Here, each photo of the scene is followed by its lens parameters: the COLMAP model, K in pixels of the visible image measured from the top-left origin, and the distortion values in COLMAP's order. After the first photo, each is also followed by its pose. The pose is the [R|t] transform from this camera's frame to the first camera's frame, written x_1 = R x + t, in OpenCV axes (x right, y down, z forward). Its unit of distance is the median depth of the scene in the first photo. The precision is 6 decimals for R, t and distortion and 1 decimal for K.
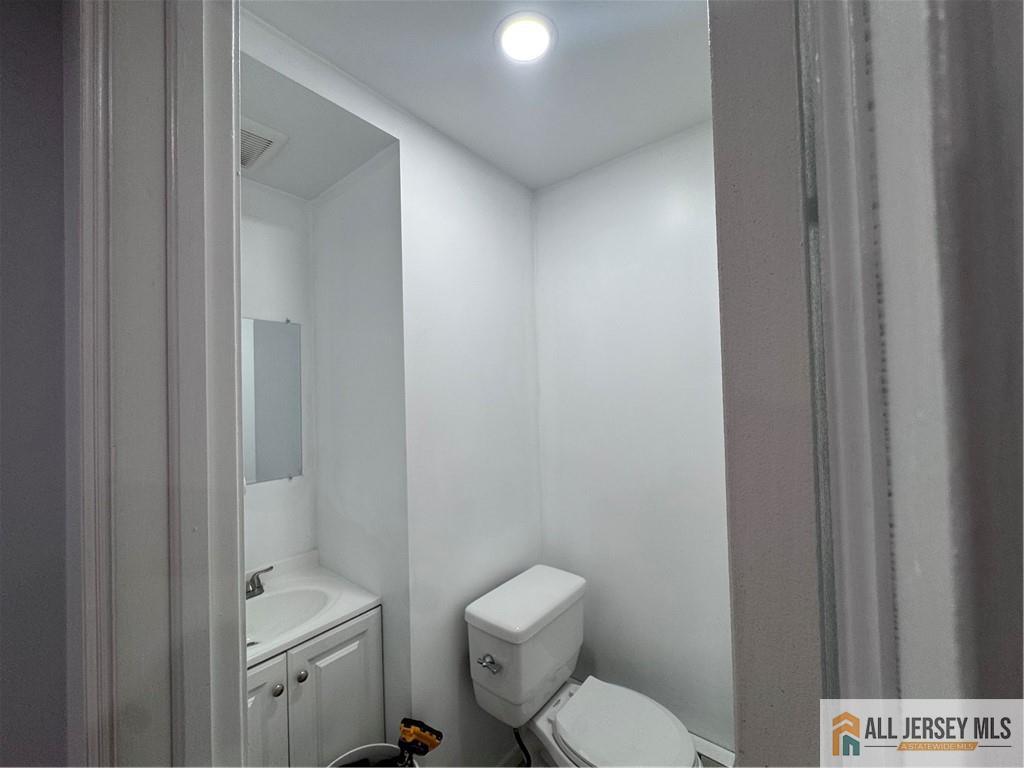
lens RADIAL K [[408.2, 0, 512.0], [0, 408.2, 384.0], [0, 0, 1]] dist [0.000847, -0.000028]
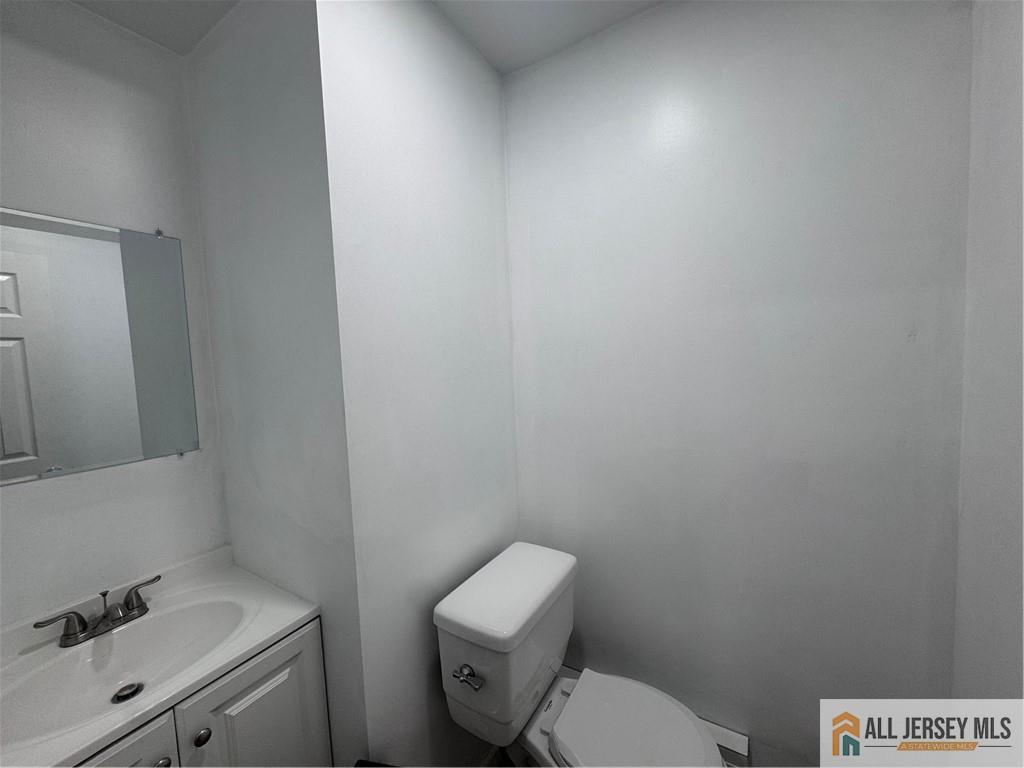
lens RADIAL K [[409.1, 0, 514.5], [0, 409.1, 384.0], [0, 0, 1]] dist [-0.002251, -0.000272]
pose [[0.990850, -0.021936, 0.133174, -0.056984], [0.009453, 0.995560, 0.093654, 0.050940], [-0.134637, -0.091539, 0.986658, 0.253471]]
